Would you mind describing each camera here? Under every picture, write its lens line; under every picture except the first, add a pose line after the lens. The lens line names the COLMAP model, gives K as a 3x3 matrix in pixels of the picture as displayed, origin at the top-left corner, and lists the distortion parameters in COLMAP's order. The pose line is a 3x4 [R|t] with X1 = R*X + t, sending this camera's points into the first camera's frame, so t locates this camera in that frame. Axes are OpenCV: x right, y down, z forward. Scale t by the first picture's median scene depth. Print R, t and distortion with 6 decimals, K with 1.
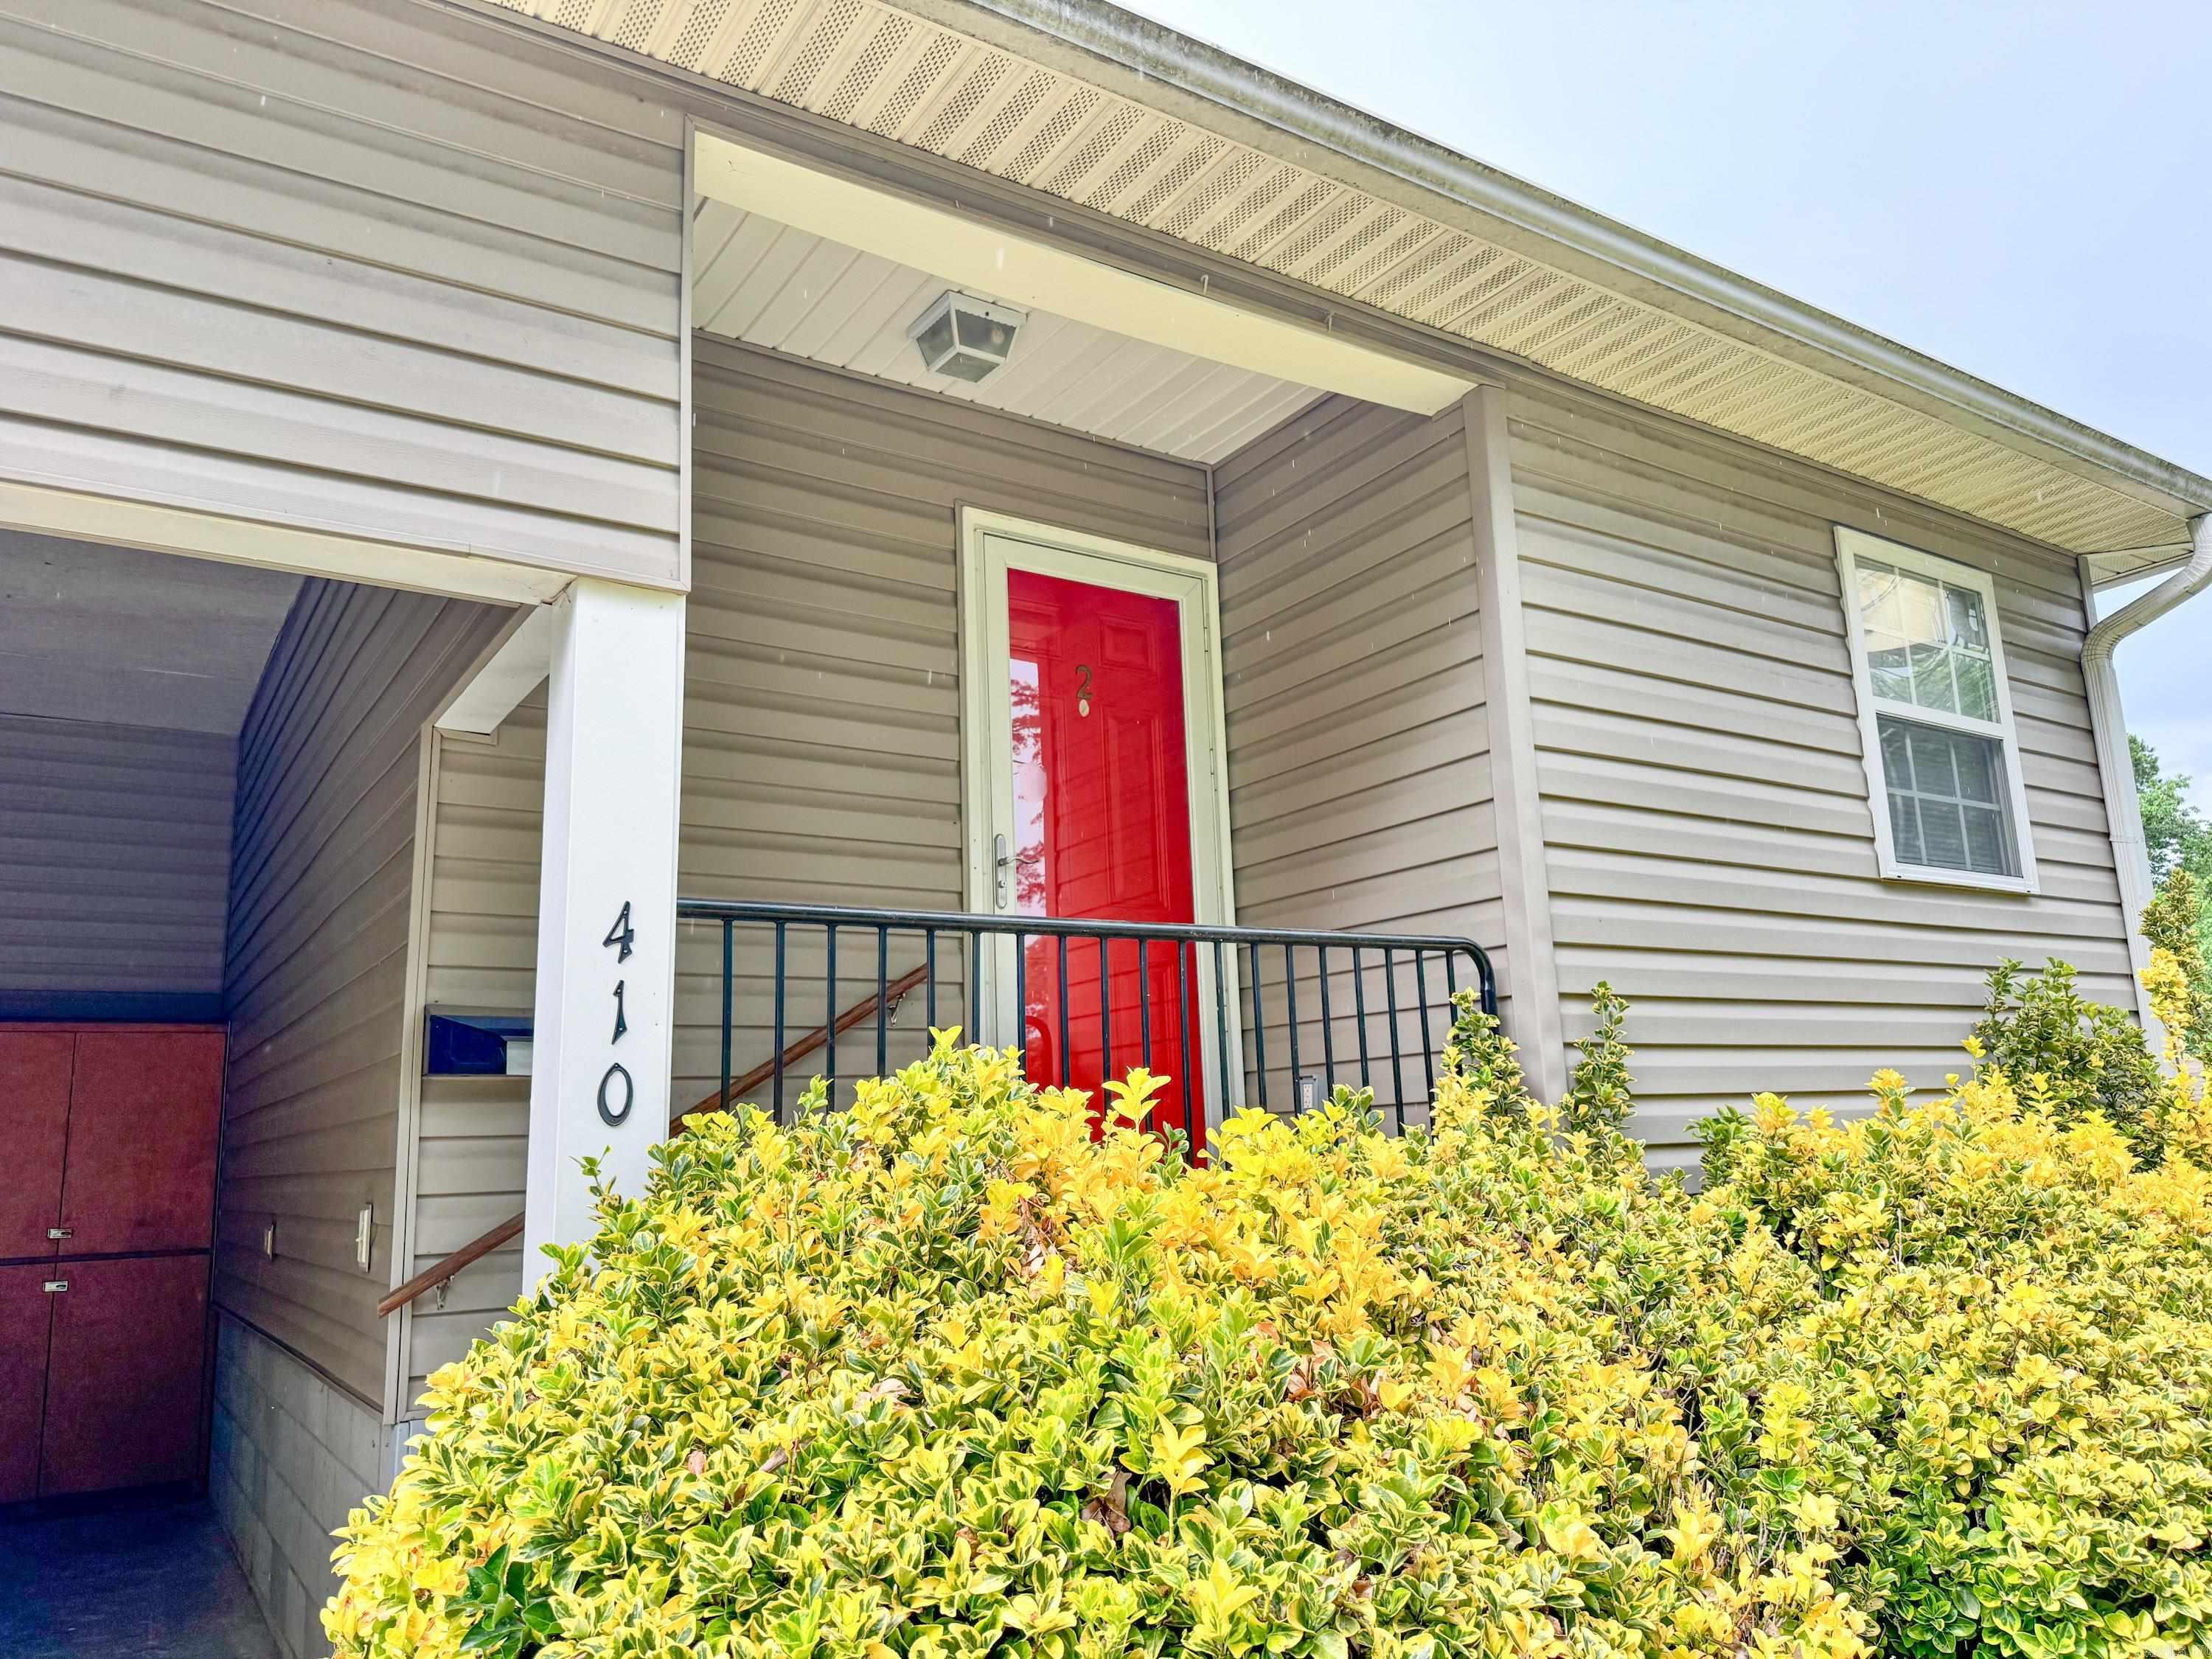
lens RADIAL K [[1591.3, 0, 1102.3], [0, 1591.3, 851.3], [0, 0, 1]] dist [0.102844, -0.136423]
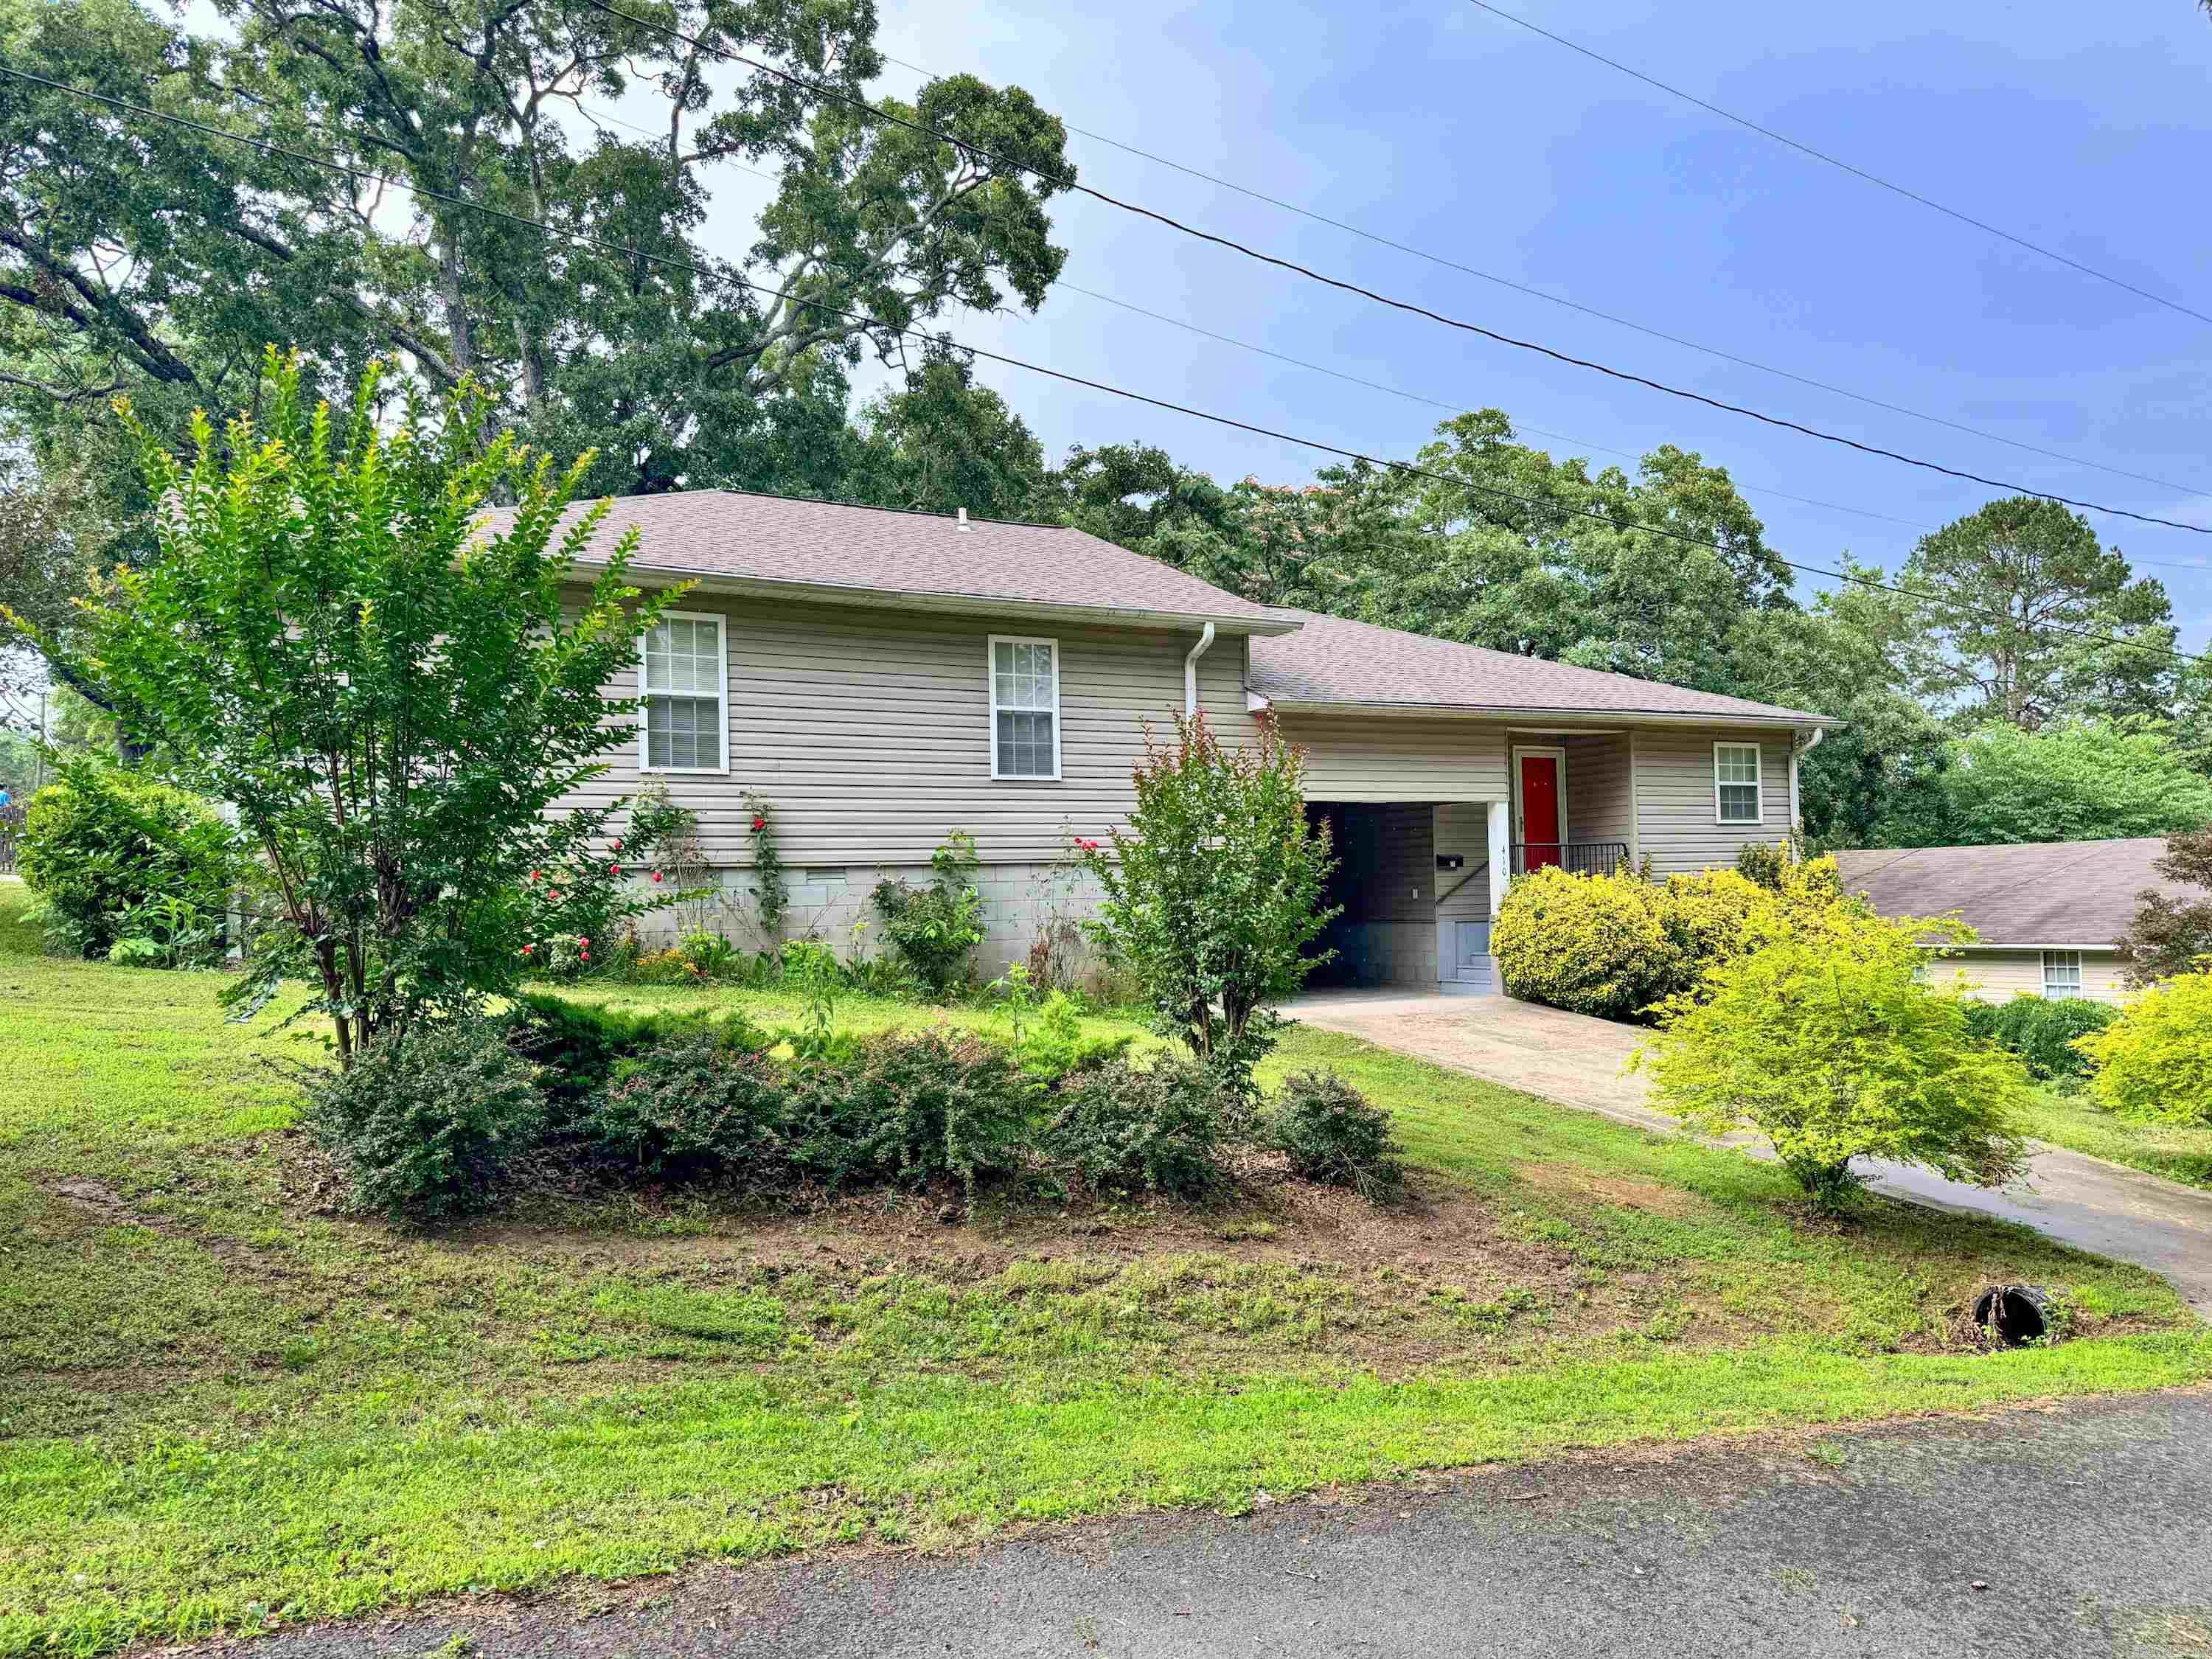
lens RADIAL K [[1591.3, 0, 1102.3], [0, 1591.3, 851.3], [0, 0, 1]] dist [0.102844, -0.136423]
pose [[0.995841, 0.006961, -0.090846, -0.751517], [0.007255, 0.987852, 0.155230, -0.563516], [0.090823, -0.155243, 0.983692, -3.287322]]
